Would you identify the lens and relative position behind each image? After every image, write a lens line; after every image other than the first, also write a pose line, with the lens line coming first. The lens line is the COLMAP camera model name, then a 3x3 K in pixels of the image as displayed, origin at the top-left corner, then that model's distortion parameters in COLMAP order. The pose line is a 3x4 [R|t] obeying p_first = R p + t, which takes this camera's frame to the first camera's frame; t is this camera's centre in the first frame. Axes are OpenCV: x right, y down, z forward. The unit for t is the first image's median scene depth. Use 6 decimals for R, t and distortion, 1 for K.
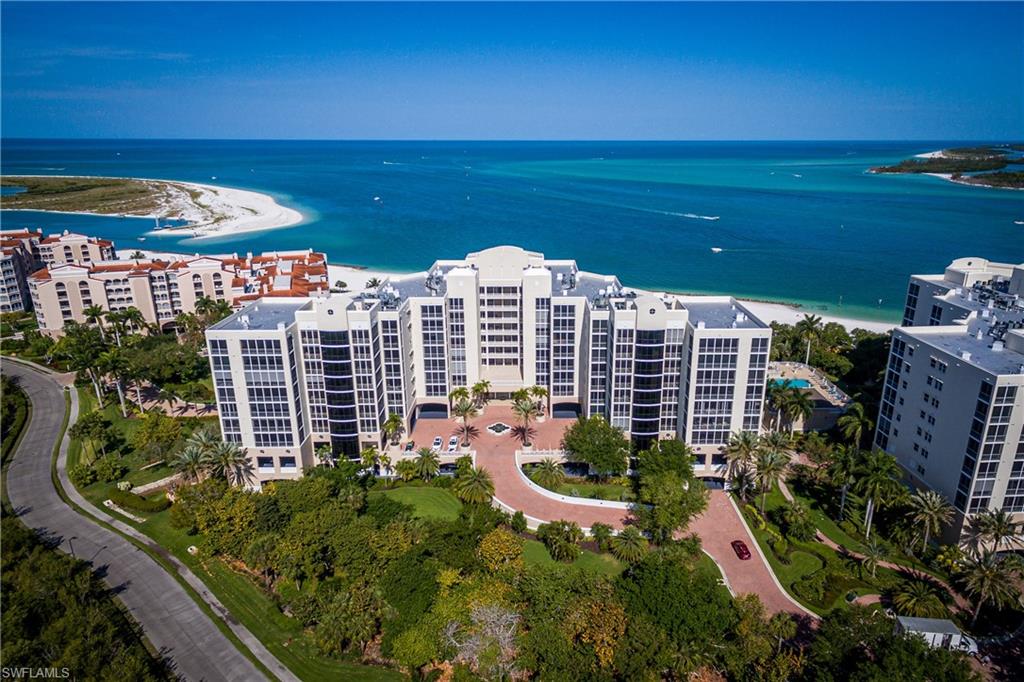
lens RADIAL K [[629.0, 0, 527.6], [0, 629.0, 410.9], [0, 0, 1]] dist [0.004163, 0.004993]
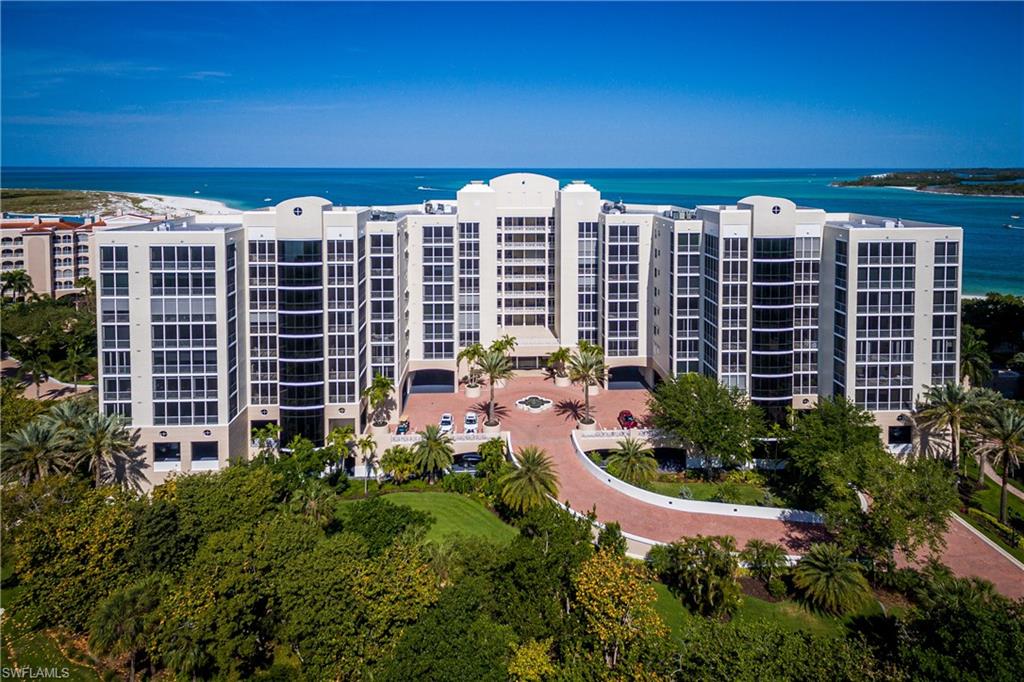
lens RADIAL K [[648.3, 0, 512.2], [0, 648.3, 262.5], [0, 0, 1]] dist [0.003519, 0.001734]
pose [[0.998429, 0.001369, 0.056009, -0.118477], [0.014152, 0.961118, -0.275774, 0.080910], [-0.054209, 0.276134, 0.959589, 0.326722]]
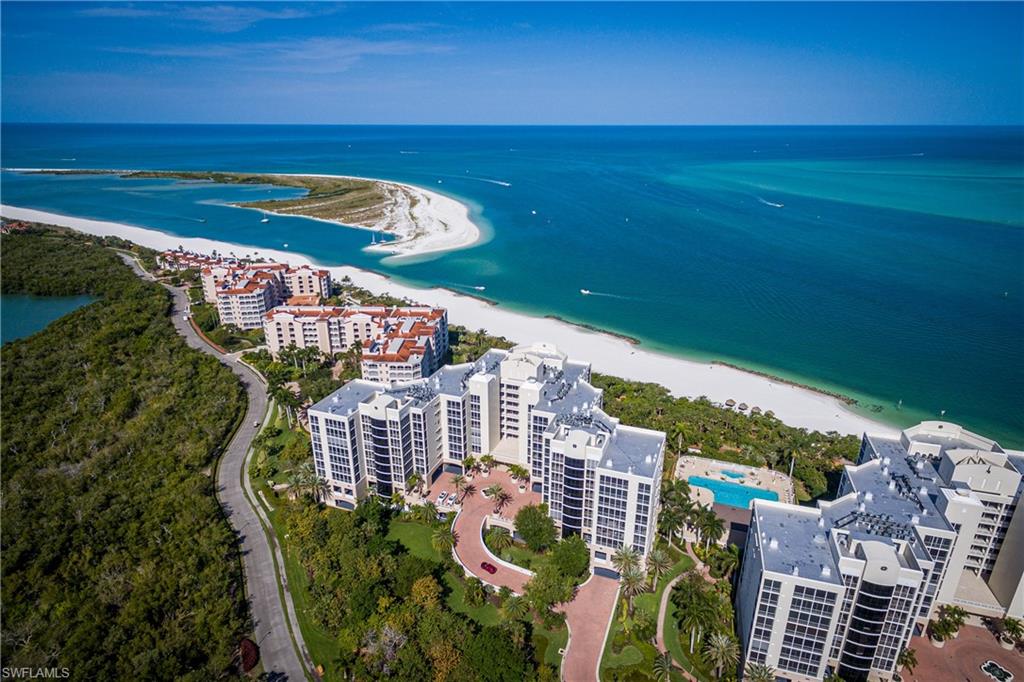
lens RADIAL K [[591.4, 0, 480.4], [0, 591.4, 429.2], [0, 0, 1]] dist [0.001097, 0.000406]
pose [[0.913869, 0.168927, -0.369198, 0.440000], [-0.131228, 0.983422, 0.125139, -0.300989], [0.384217, -0.065911, 0.920887, -0.234755]]
